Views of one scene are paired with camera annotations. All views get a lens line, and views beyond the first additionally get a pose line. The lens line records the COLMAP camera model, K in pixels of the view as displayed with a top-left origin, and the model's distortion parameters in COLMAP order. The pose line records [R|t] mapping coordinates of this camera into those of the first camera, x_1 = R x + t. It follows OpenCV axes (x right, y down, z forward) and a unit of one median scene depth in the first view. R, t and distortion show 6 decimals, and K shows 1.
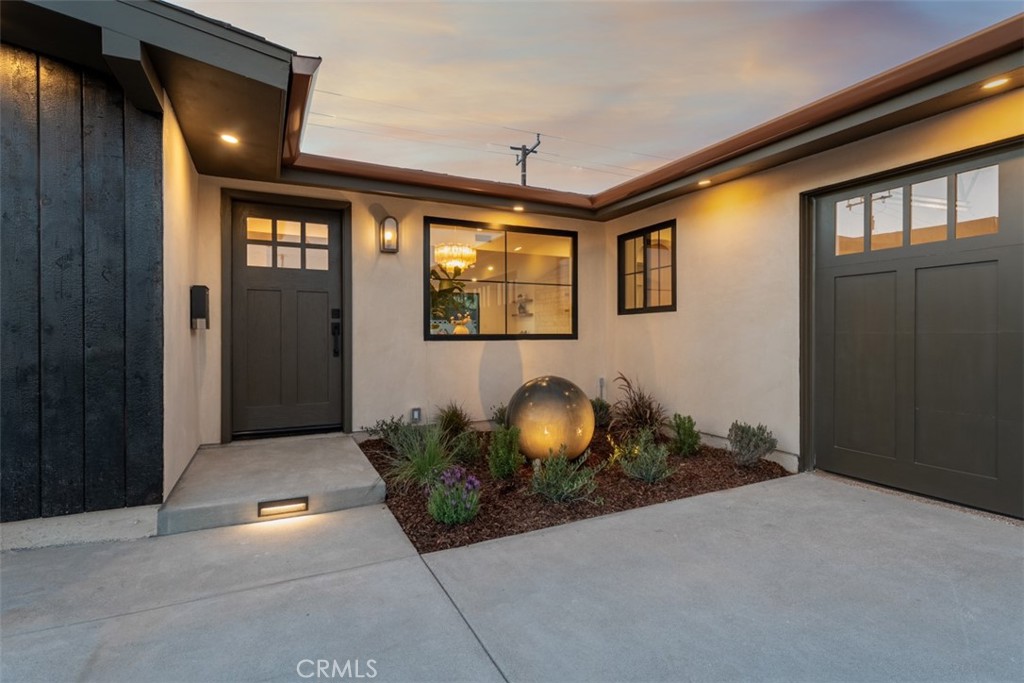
lens RADIAL K [[486.2, 0, 516.1], [0, 486.2, 337.2], [0, 0, 1]] dist [-0.000865, 0.000051]
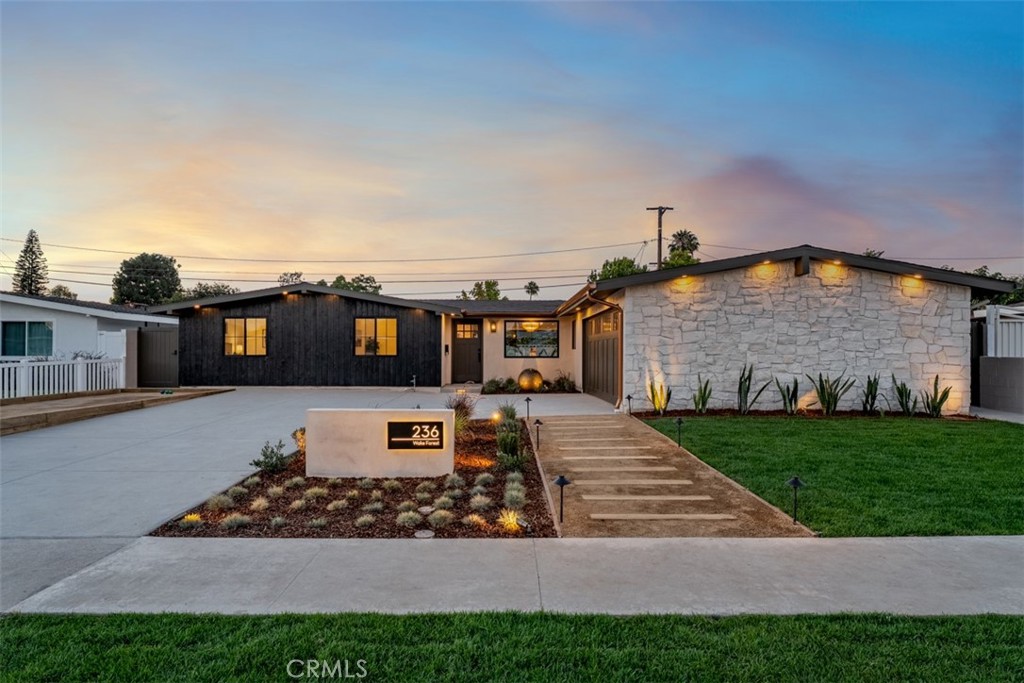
lens RADIAL K [[545.6, 0, 510.6], [0, 545.6, 345.6], [0, 0, 1]] dist [-0.007266, -0.000813]
pose [[0.898962, -0.002143, -0.438020, 1.623165], [-0.005537, 0.999853, -0.016254, -0.015064], [0.437991, 0.017036, 0.898818, -2.551121]]
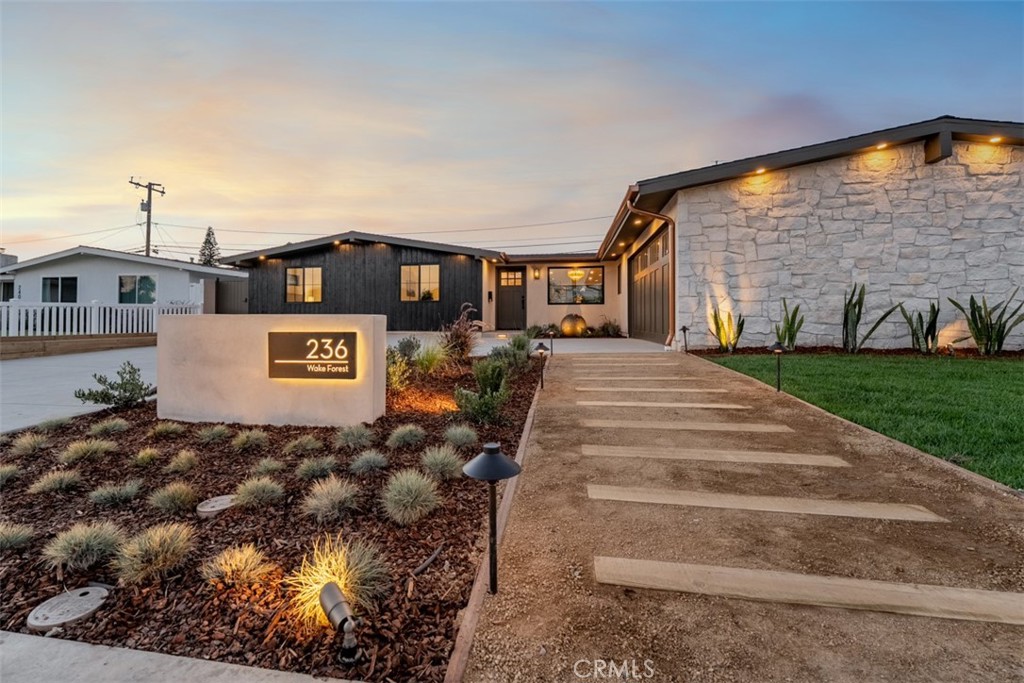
lens RADIAL K [[437.7, 0, 498.7], [0, 437.7, 312.0], [0, 0, 1]] dist [-0.004398, 0.000298]
pose [[0.809958, -0.010751, -0.586389, 1.405531], [-0.004788, 0.999677, -0.024943, 0.146683], [0.586468, 0.023010, 0.809646, -1.751914]]
